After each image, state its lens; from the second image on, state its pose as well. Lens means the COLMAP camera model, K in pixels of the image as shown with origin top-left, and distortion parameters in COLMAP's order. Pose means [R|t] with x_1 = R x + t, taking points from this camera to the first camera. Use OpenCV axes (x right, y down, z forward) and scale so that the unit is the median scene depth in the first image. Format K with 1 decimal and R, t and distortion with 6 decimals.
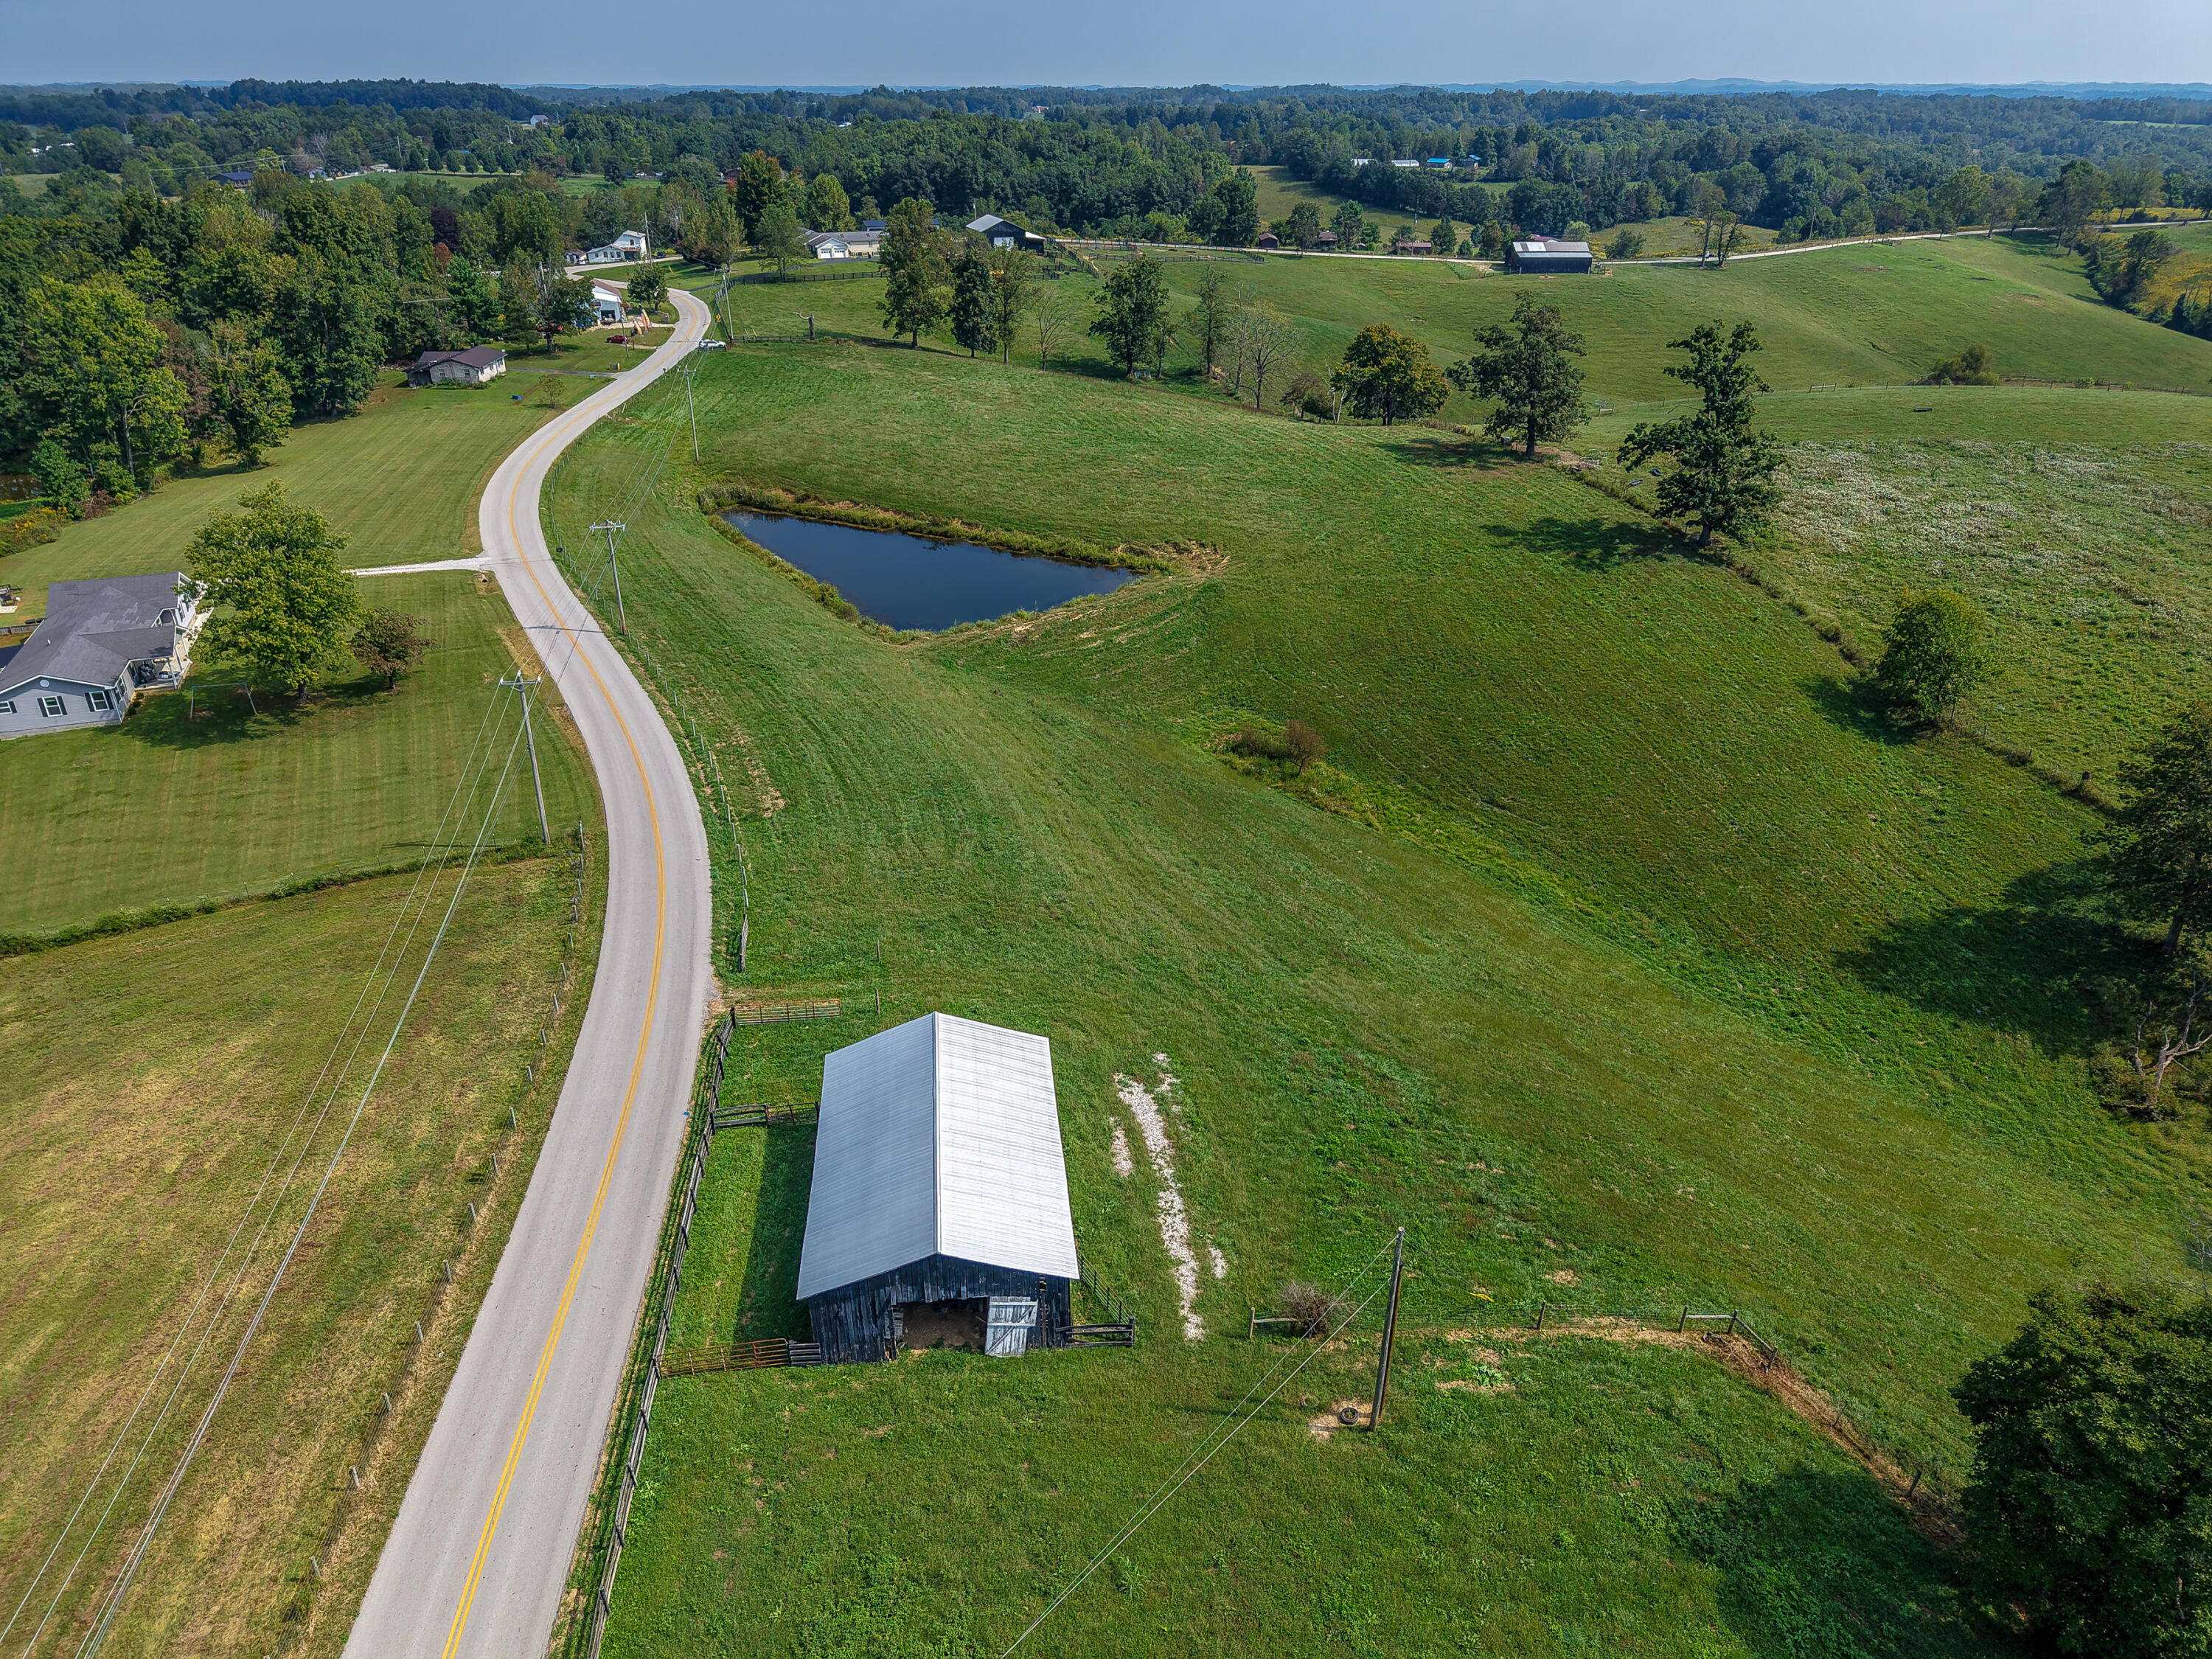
lens RADIAL K [[1484.0, 0, 1108.0], [0, 1484.0, 829.3], [0, 0, 1]] dist [0.017211, -0.012579]
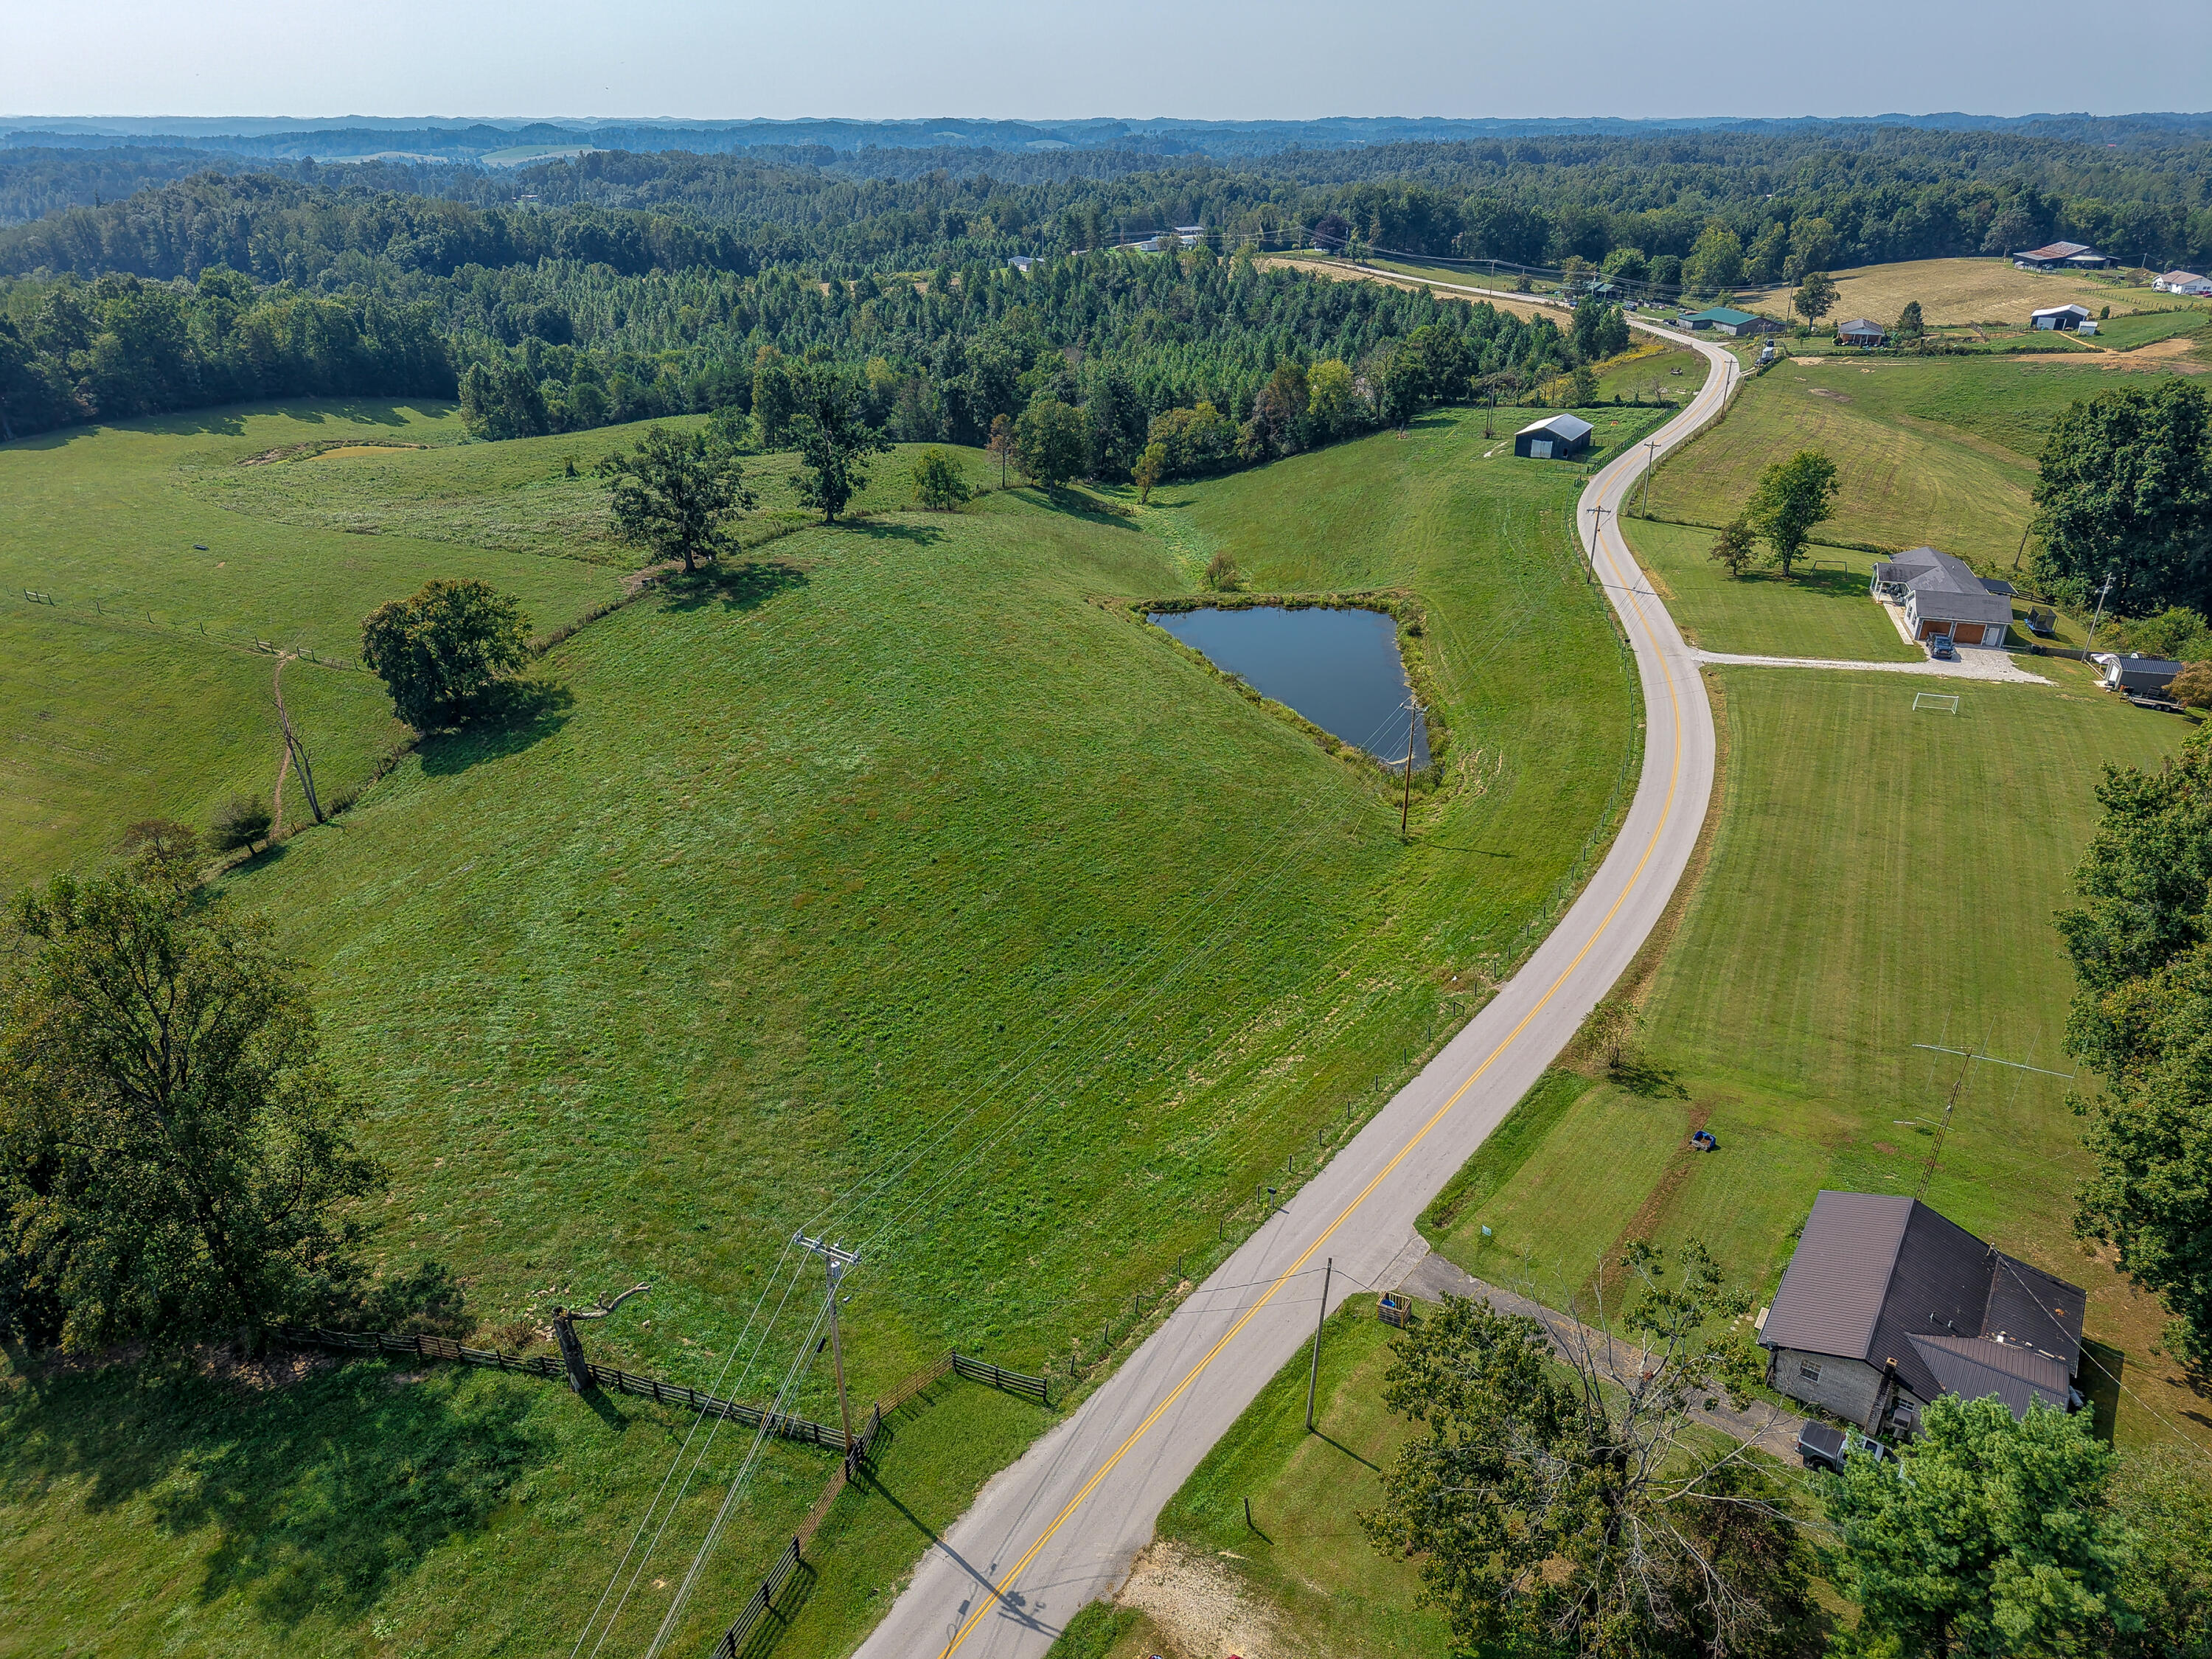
lens RADIAL K [[1484.0, 0, 1107.2], [0, 1484.0, 840.8], [0, 0, 1]] dist [0.017211, -0.012579]
pose [[-0.799452, -0.260695, 0.541216, -0.701133], [0.271558, 0.646795, 0.712680, -0.995904], [-0.535848, 0.716725, -0.446288, 1.818550]]
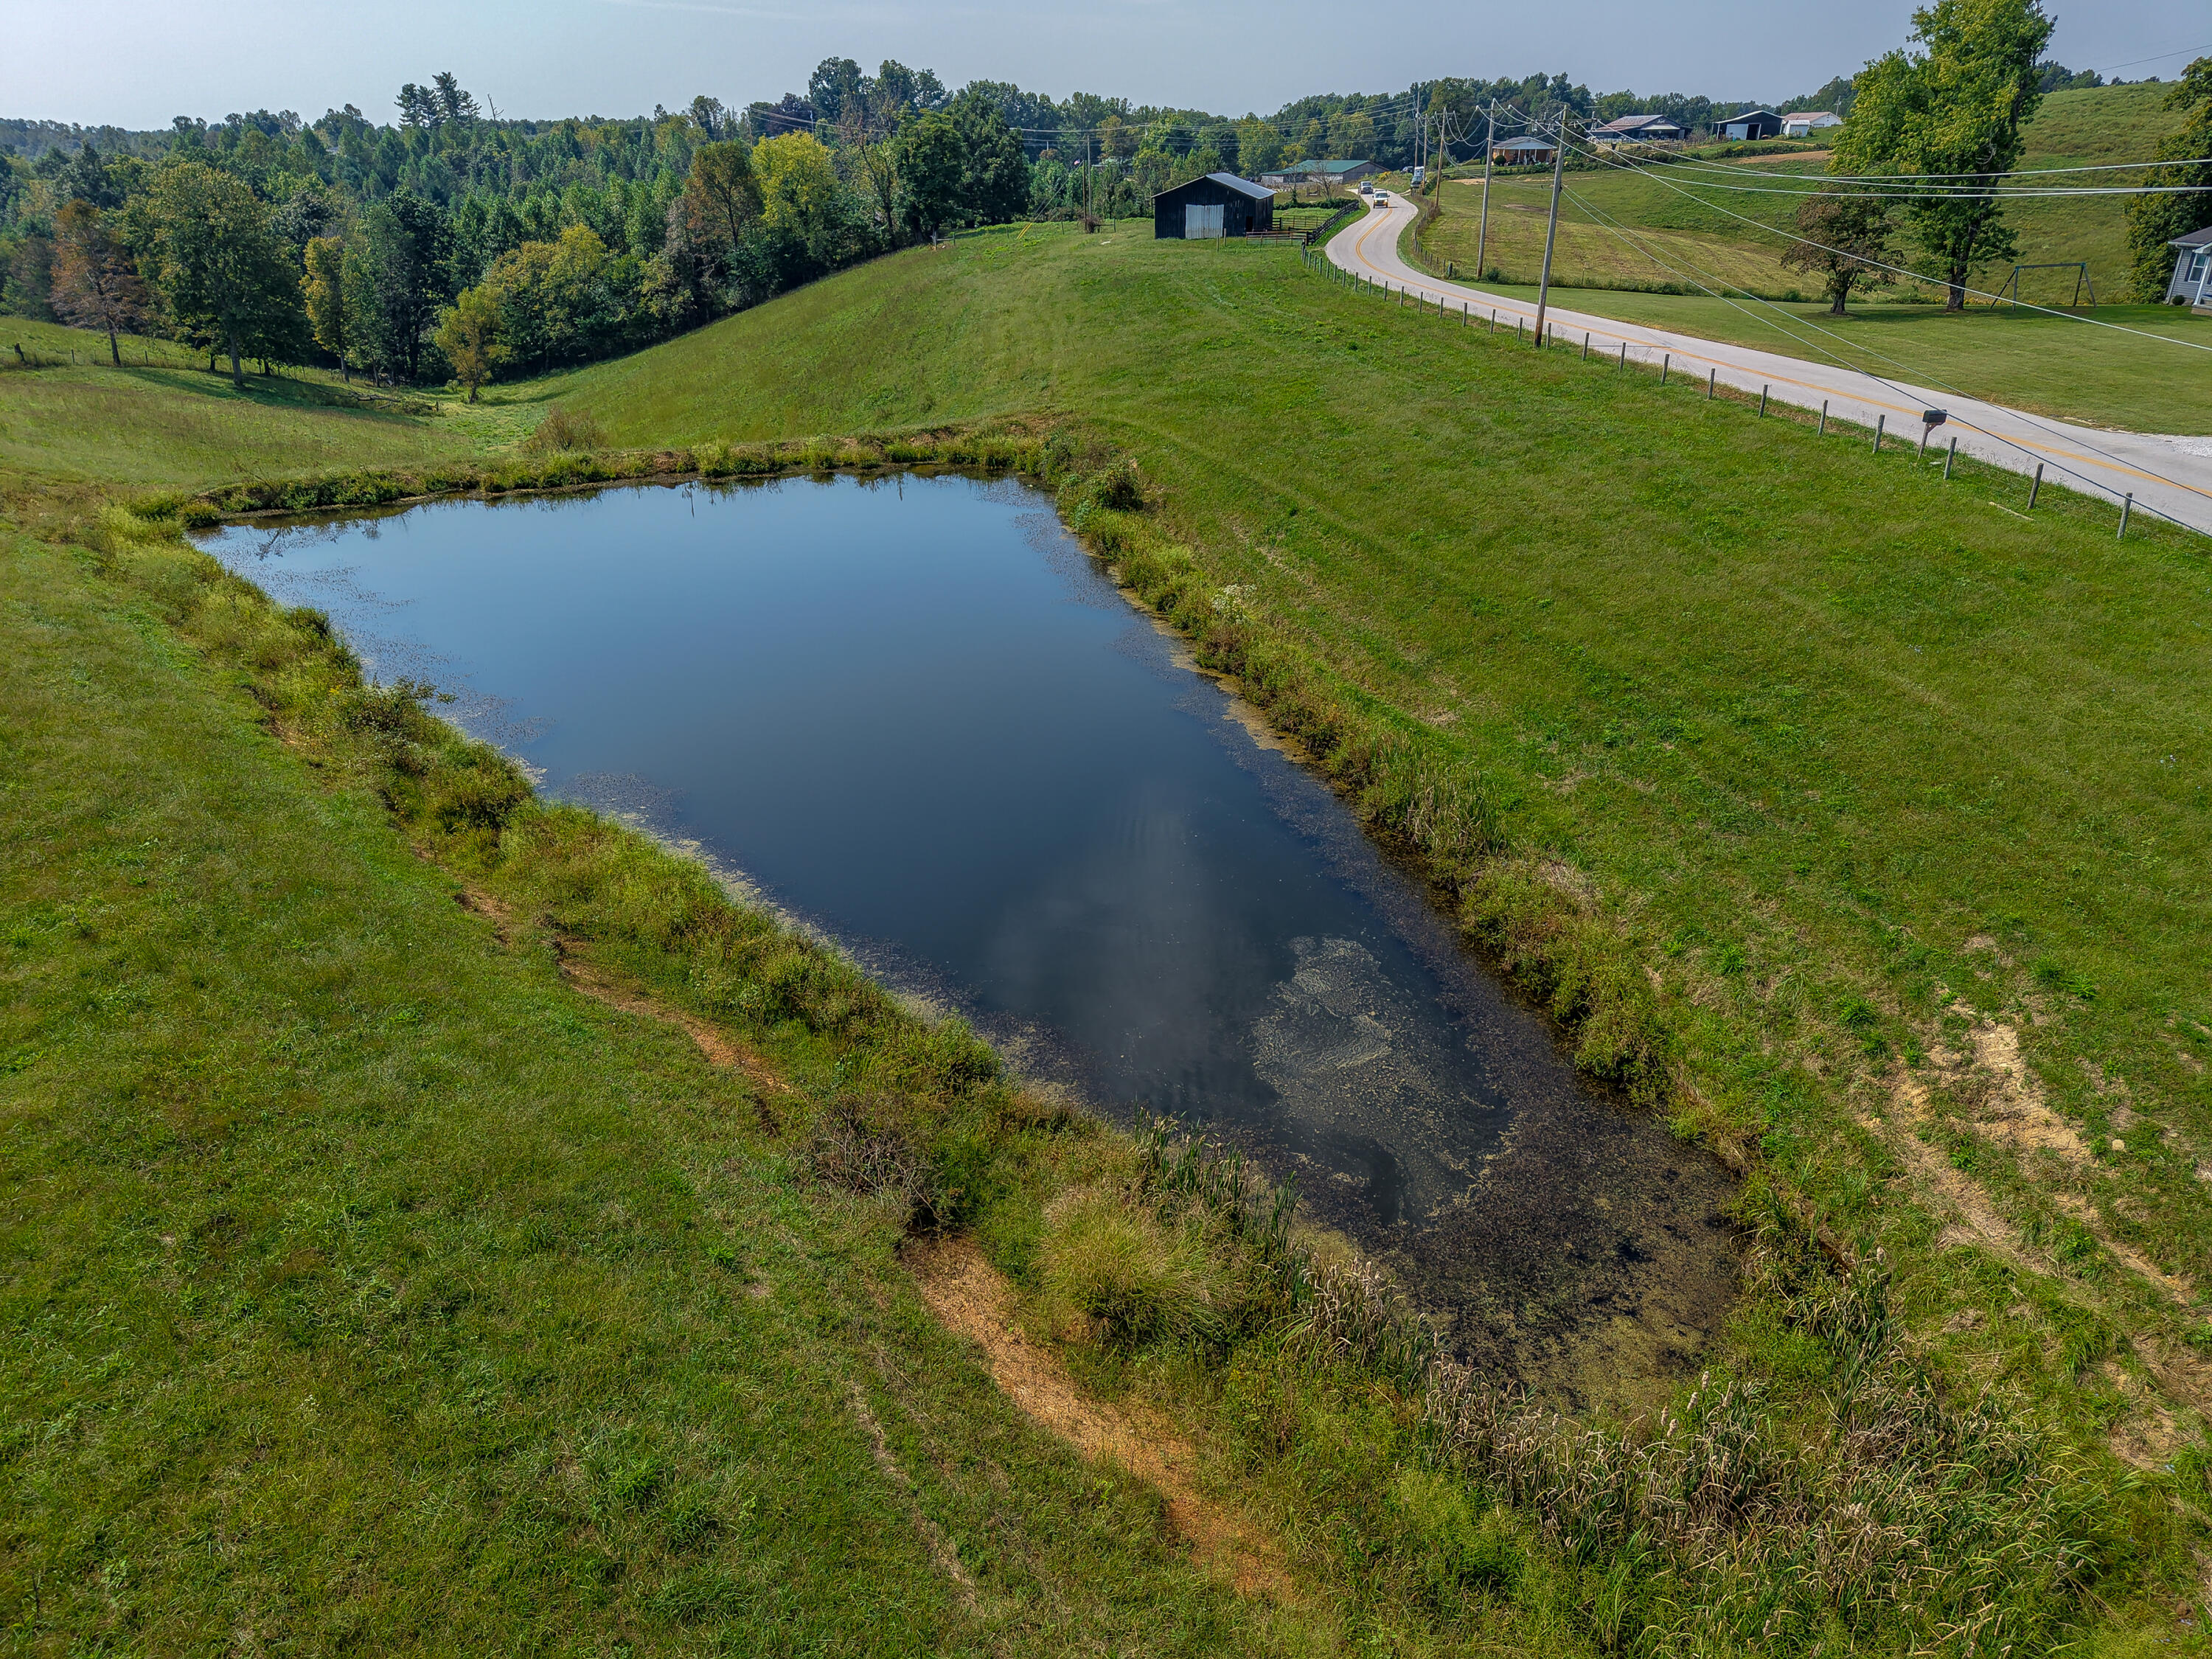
lens RADIAL K [[1484.0, 0, 1104.5], [0, 1484.0, 835.6], [0, 0, 1]] dist [0.017211, -0.012579]
pose [[-0.948317, -0.128206, 0.290273, -0.306956], [0.148008, 0.630447, 0.761991, -0.391138], [-0.280694, 0.765571, -0.578888, 1.289554]]
